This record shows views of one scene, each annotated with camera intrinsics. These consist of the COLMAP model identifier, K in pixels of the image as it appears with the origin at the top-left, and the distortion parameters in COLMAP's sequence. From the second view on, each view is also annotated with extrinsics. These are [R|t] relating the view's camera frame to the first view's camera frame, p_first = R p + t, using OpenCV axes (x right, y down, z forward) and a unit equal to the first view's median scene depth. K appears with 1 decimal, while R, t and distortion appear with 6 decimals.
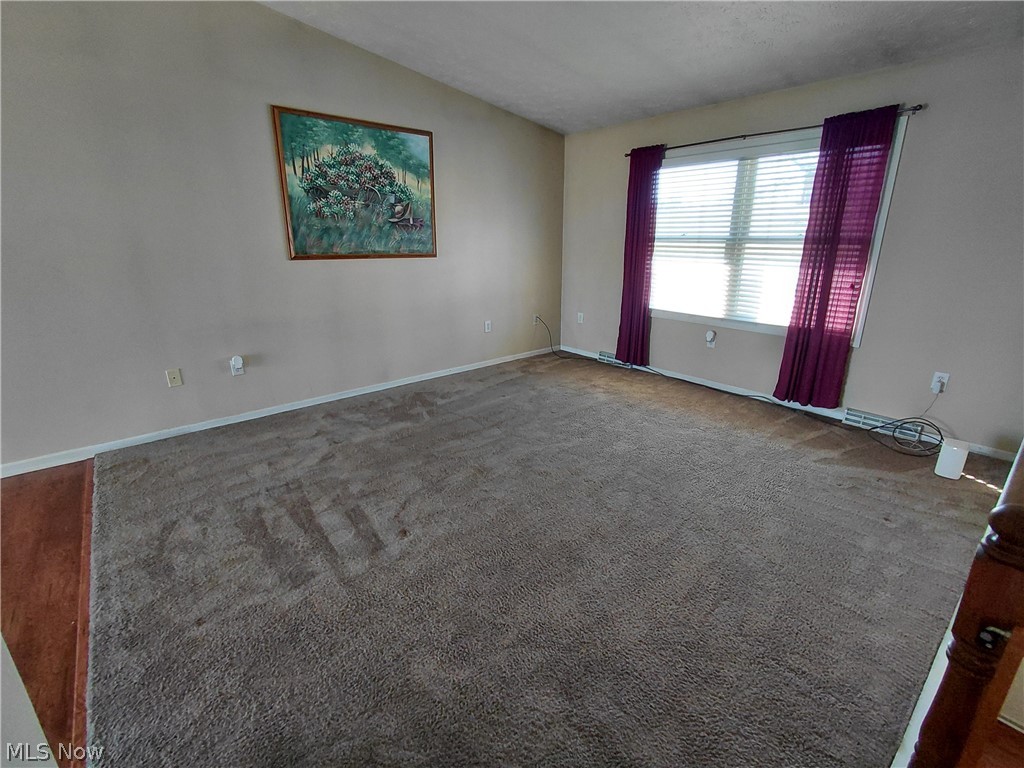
lens RADIAL K [[471.9, 0, 516.3], [0, 471.9, 379.2], [0, 0, 1]] dist [0.003271, 0.003783]
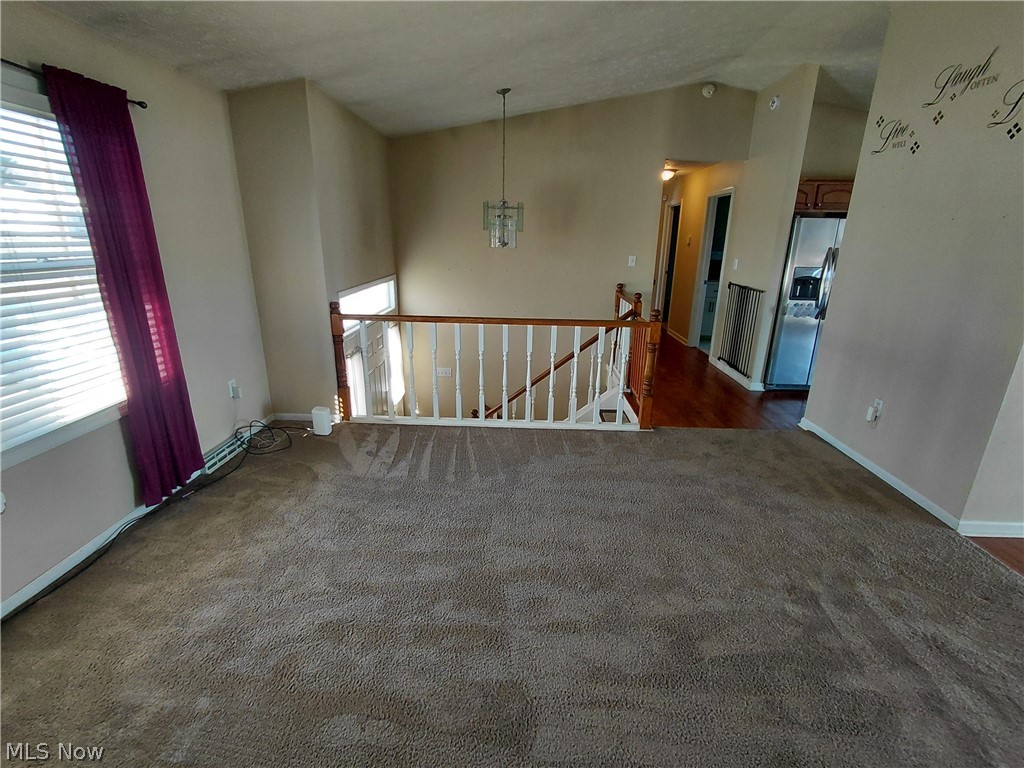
lens RADIAL K [[471.9, 0, 510.6], [0, 471.9, 377.0], [0, 0, 1]] dist [0.003271, 0.003783]
pose [[-0.733757, -0.209922, 0.646168, -0.211767], [0.183982, 0.854142, 0.486407, -0.357535], [-0.654027, 0.475788, -0.588111, 1.031646]]
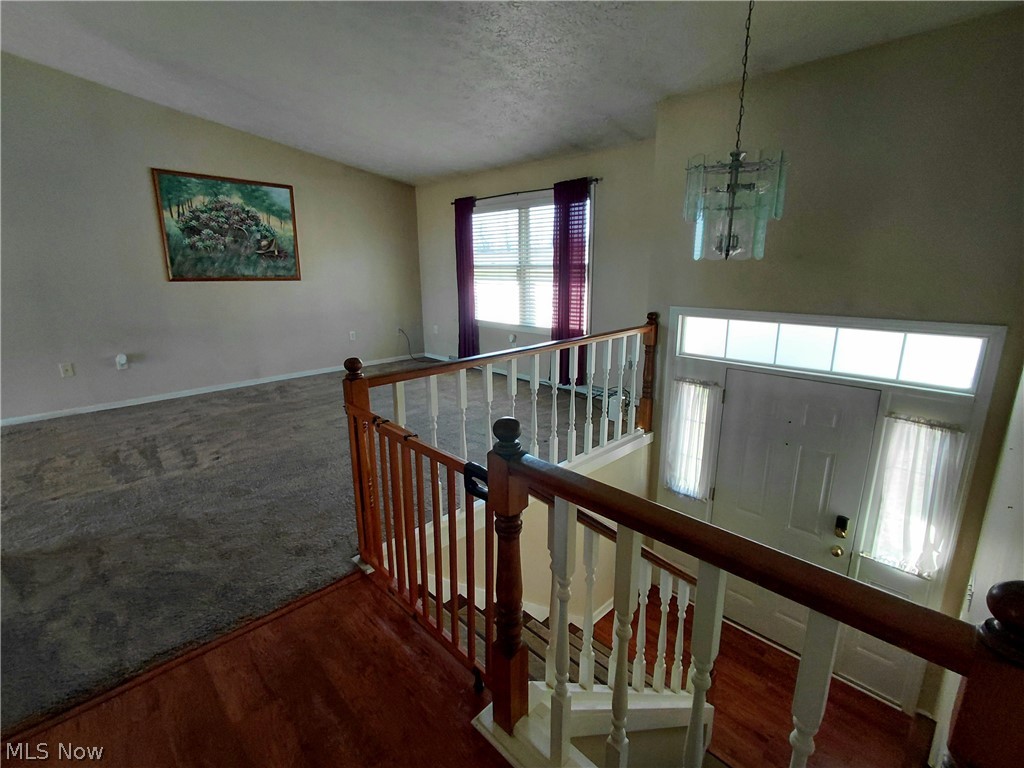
lens RADIAL K [[471.9, 0, 515.1], [0, 471.9, 379.7], [0, 0, 1]] dist [0.003271, 0.003783]
pose [[0.997004, -0.019740, 0.074787, 0.368522], [0.024312, 0.997858, -0.060726, 0.119876], [-0.073428, 0.062362, 0.995349, -0.351759]]
